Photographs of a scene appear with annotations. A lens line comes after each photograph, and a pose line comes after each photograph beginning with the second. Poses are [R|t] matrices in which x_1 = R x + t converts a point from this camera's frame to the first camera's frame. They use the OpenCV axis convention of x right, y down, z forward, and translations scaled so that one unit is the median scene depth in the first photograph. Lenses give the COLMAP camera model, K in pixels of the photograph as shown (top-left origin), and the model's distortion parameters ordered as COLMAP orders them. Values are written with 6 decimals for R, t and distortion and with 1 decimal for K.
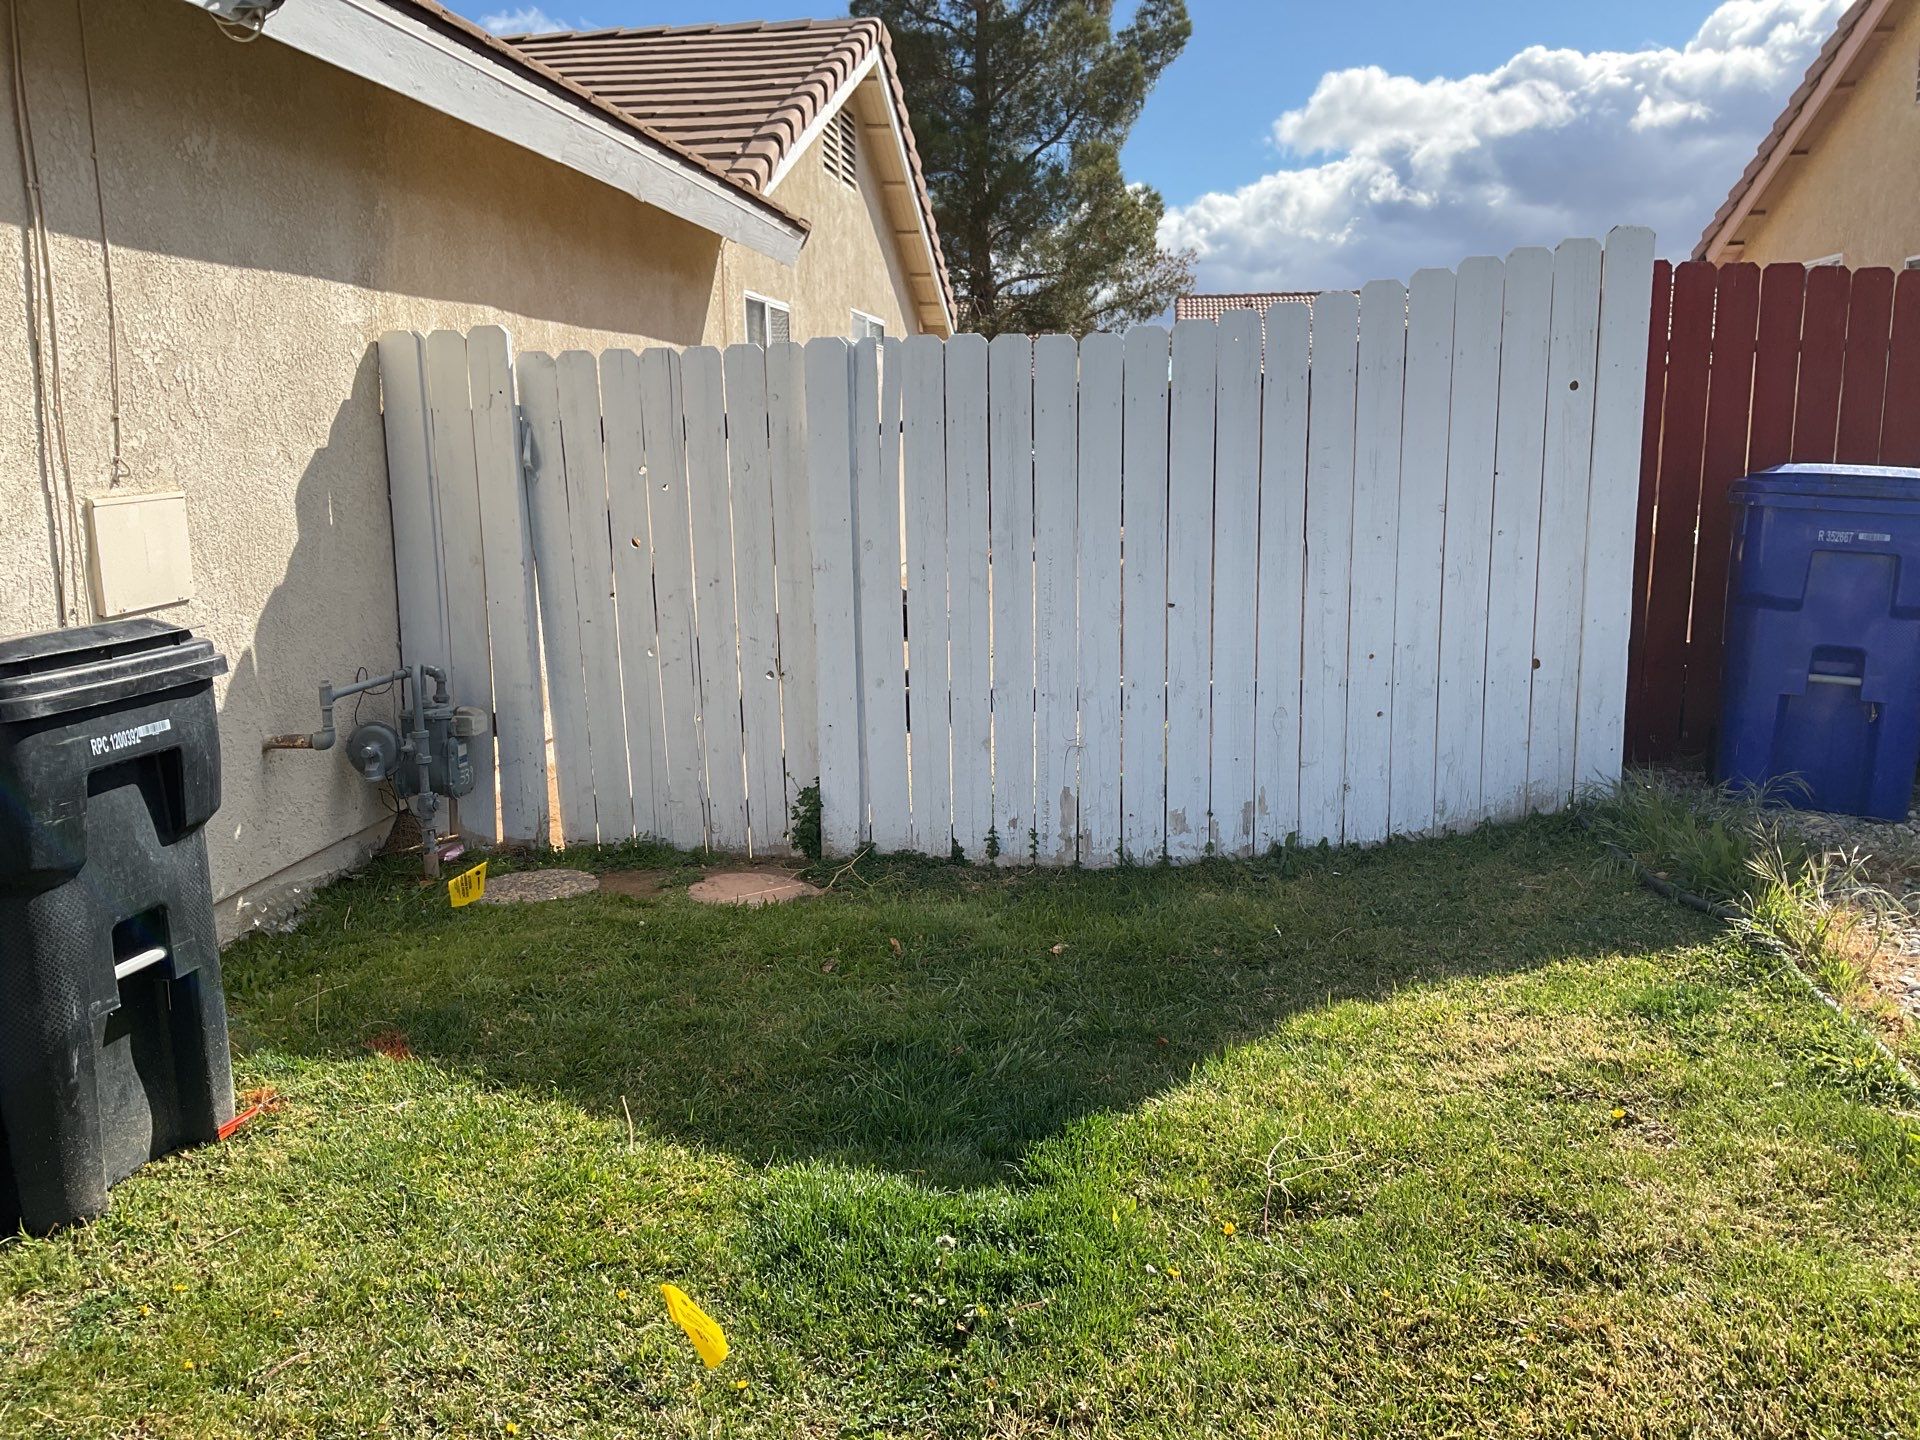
lens RADIAL K [[1593.3, 0, 960.0], [0, 1593.3, 720.0], [0, 0, 1]] dist [0.061402, -0.093437]
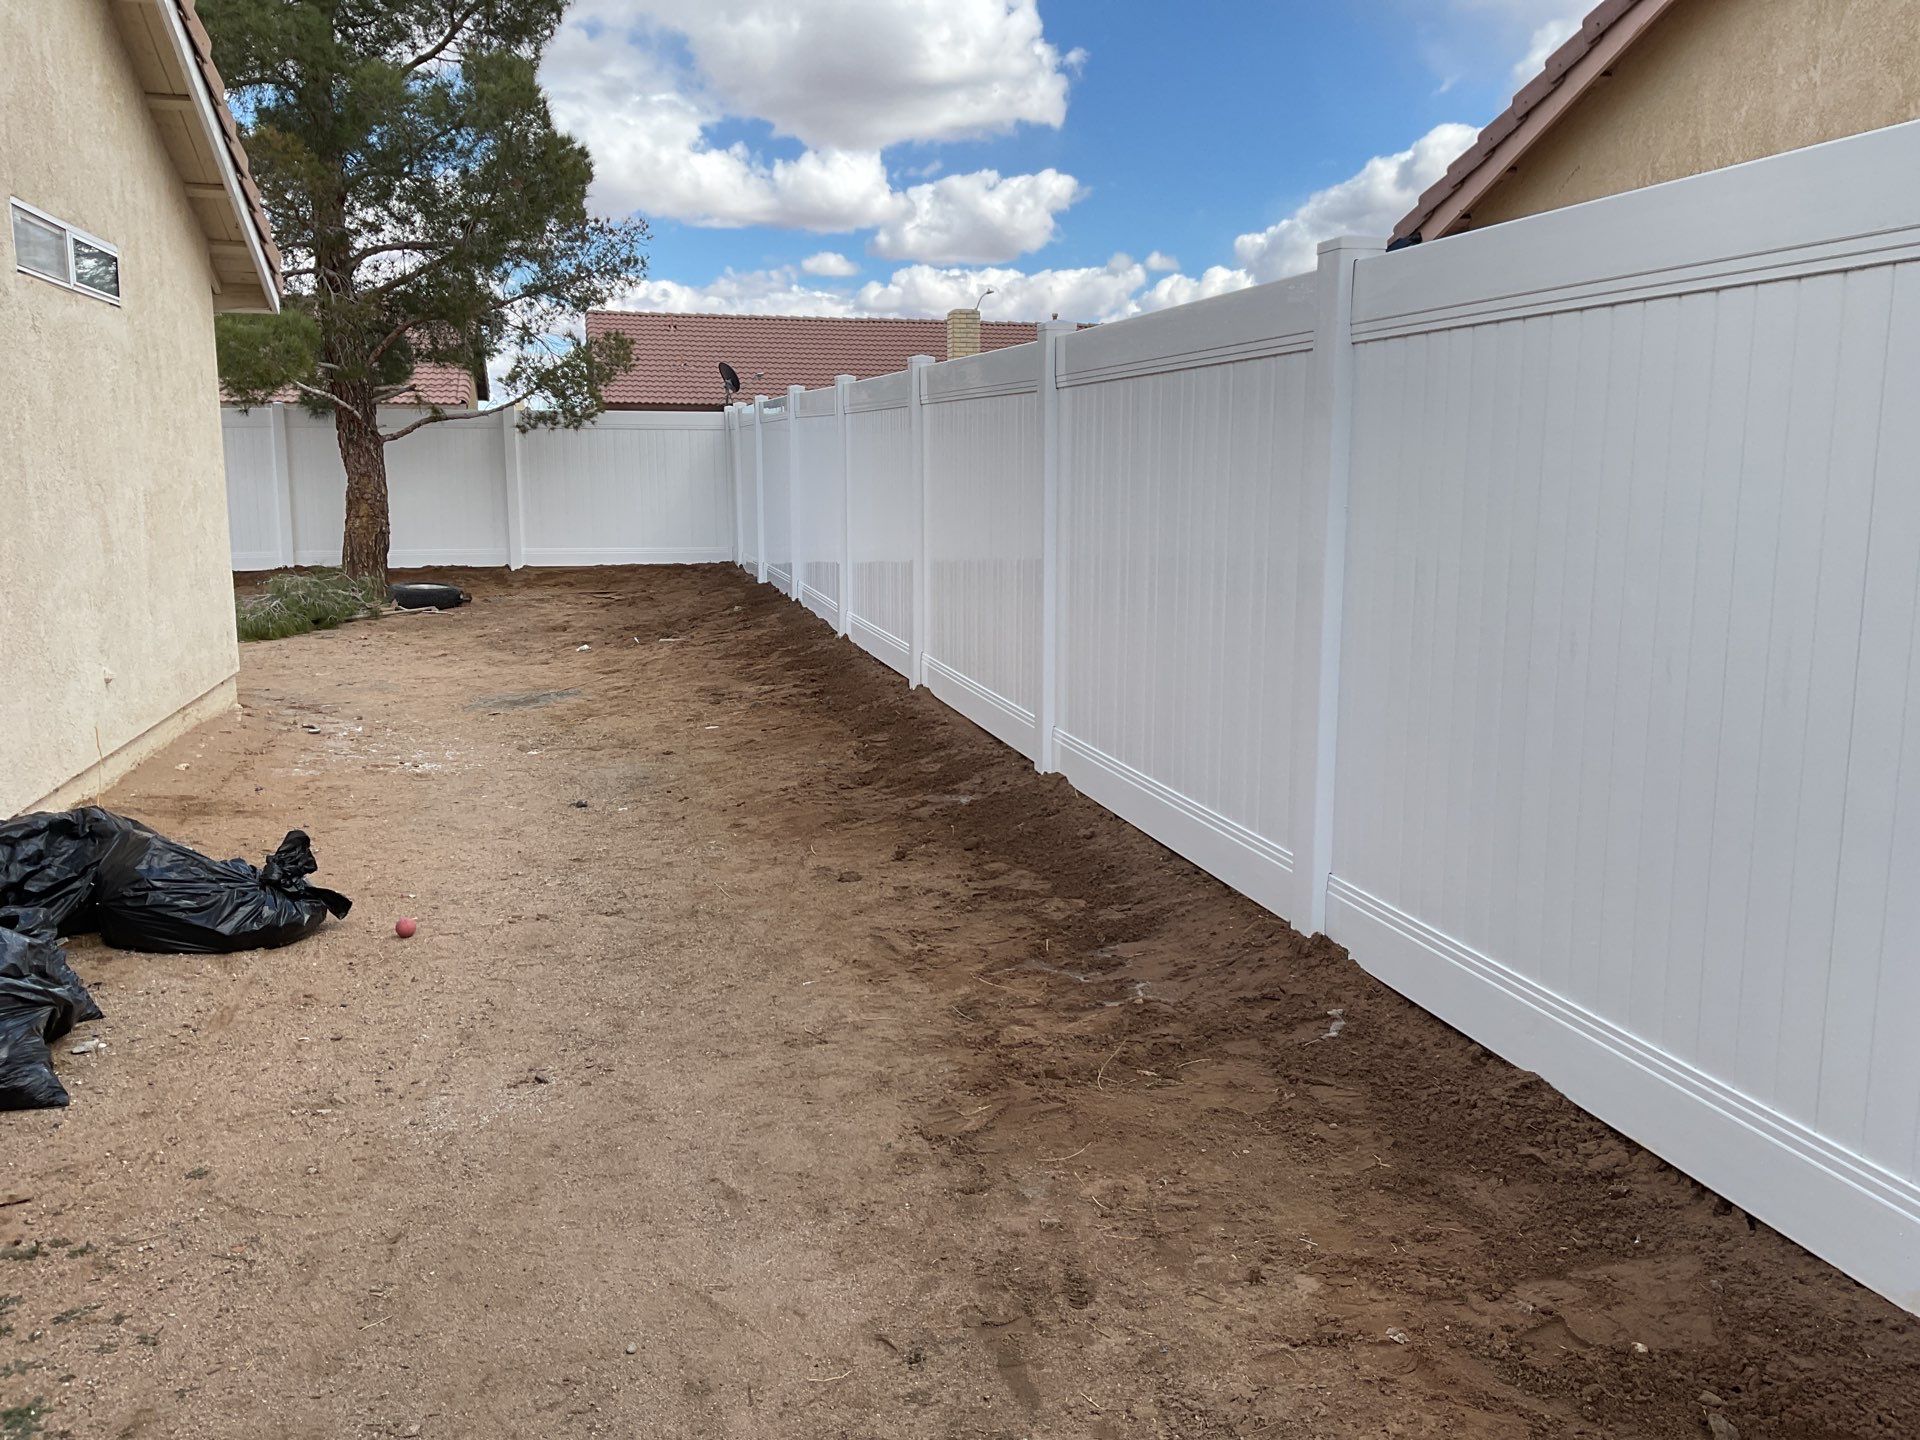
lens RADIAL K [[1632.6, 0, 960.0], [0, 1632.6, 720.0], [0, 0, 1]] dist [-0.099856, 0.157769]
pose [[0.933423, -0.044784, 0.355972, 0.015958], [0.053325, 0.998476, -0.014212, -0.082101], [-0.354794, 0.032248, 0.934388, 0.456499]]
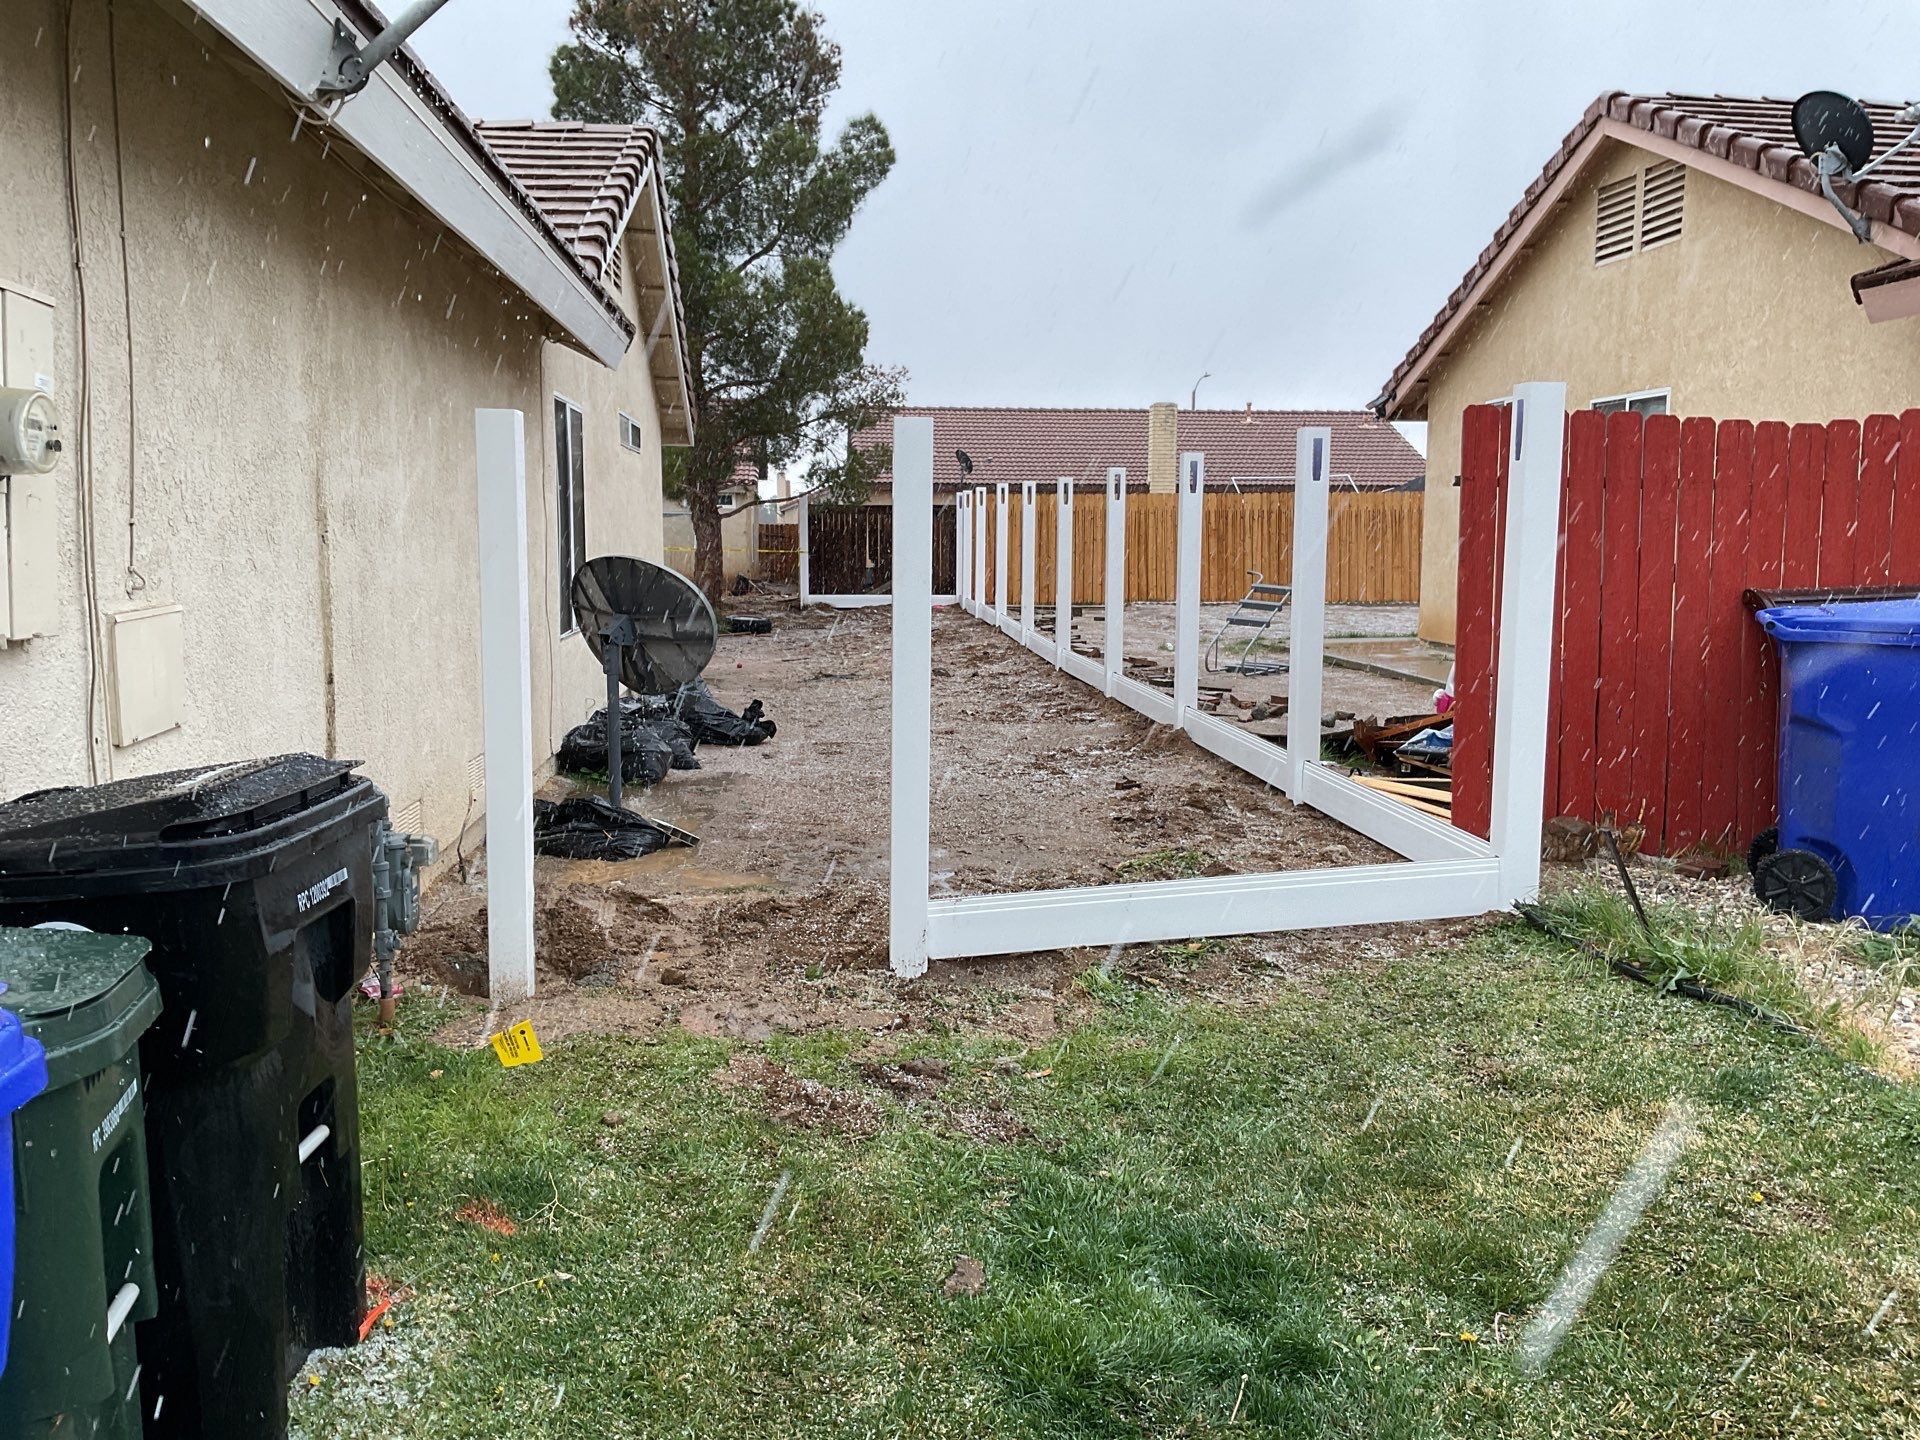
lens RADIAL K [[1576.1, 0, 960.0], [0, 1576.1, 720.0], [0, 0, 1]] dist [0.078886, -0.124682]
pose [[0.974852, -0.005439, 0.222788, -0.077701], [0.019006, 0.998089, -0.058799, -0.005186], [-0.222043, 0.061555, 0.973092, 0.012544]]
